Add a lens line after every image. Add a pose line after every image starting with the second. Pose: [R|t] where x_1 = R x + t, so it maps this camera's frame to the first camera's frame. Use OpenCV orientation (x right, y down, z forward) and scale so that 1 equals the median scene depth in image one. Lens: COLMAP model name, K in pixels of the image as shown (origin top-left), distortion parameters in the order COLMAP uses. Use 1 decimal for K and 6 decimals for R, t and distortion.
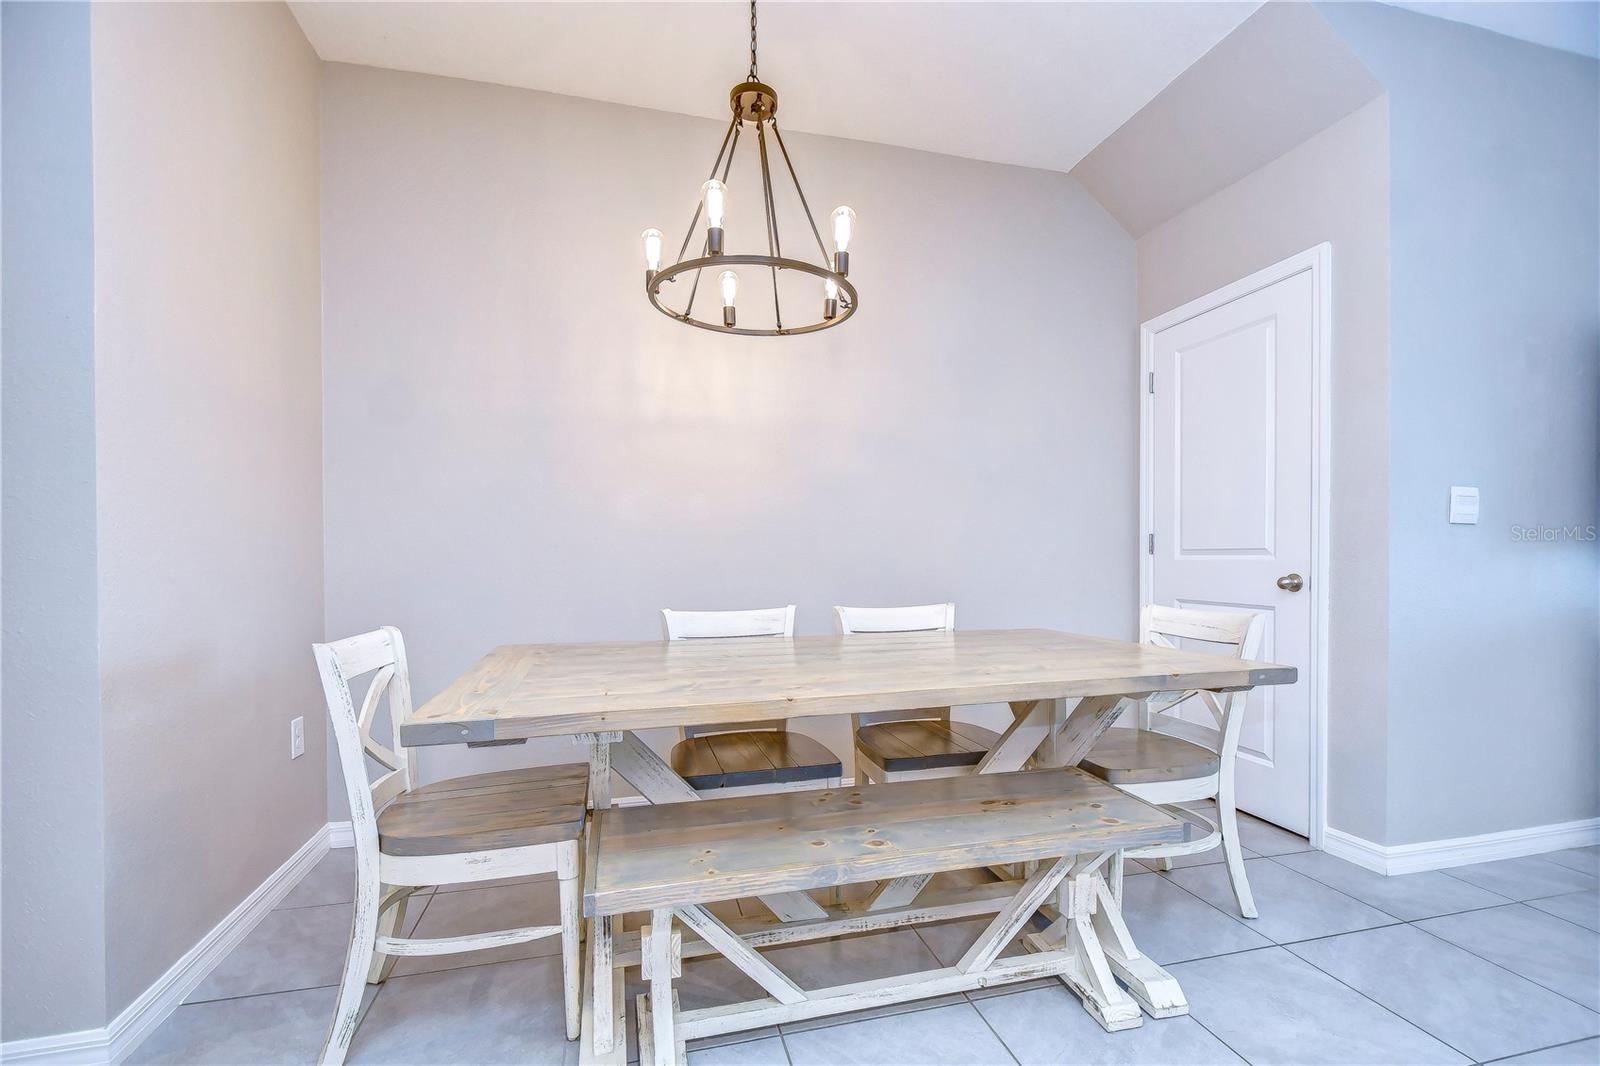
lens RADIAL K [[693.9, 0, 800.6], [0, 693.9, 567.6], [0, 0, 1]] dist [0.007528, -0.007552]
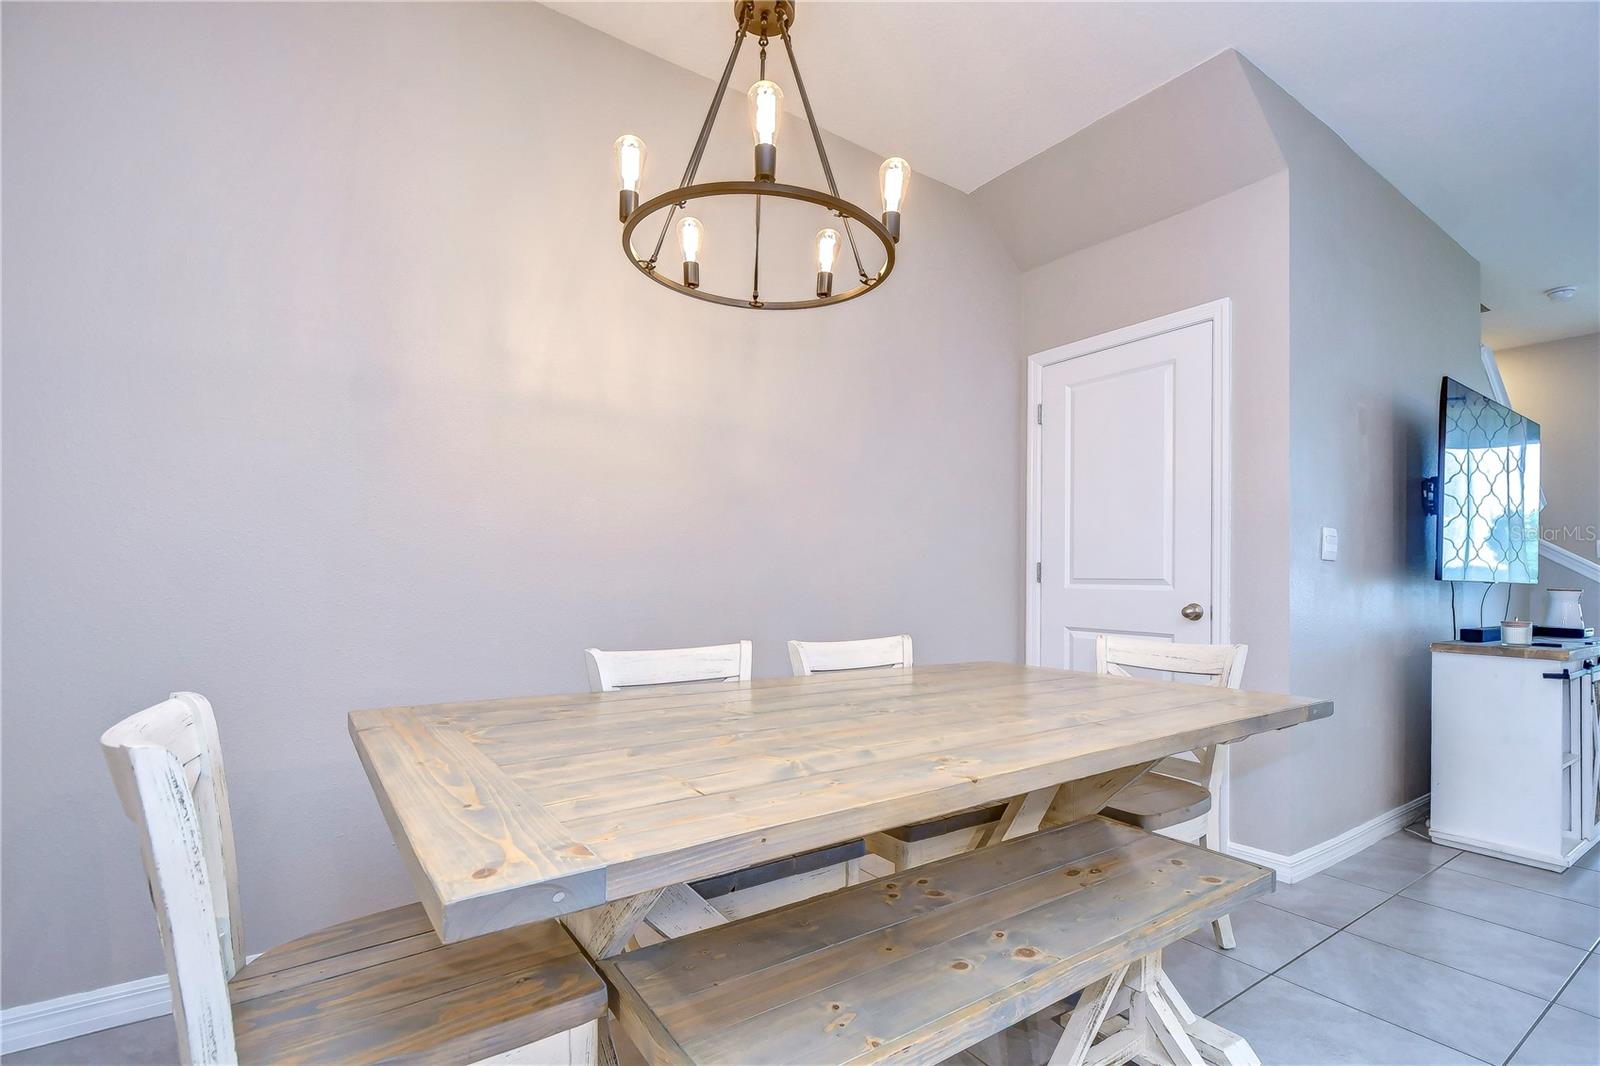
lens RADIAL K [[715.6, 0, 798.2], [0, 715.6, 570.1], [0, 0, 1]] dist [0.008852, -0.010524]
pose [[0.936529, 0.018786, 0.350087, -0.267224], [-0.009023, 0.999524, -0.029497, -0.004587], [-0.350475, 0.024466, 0.936252, 0.205988]]
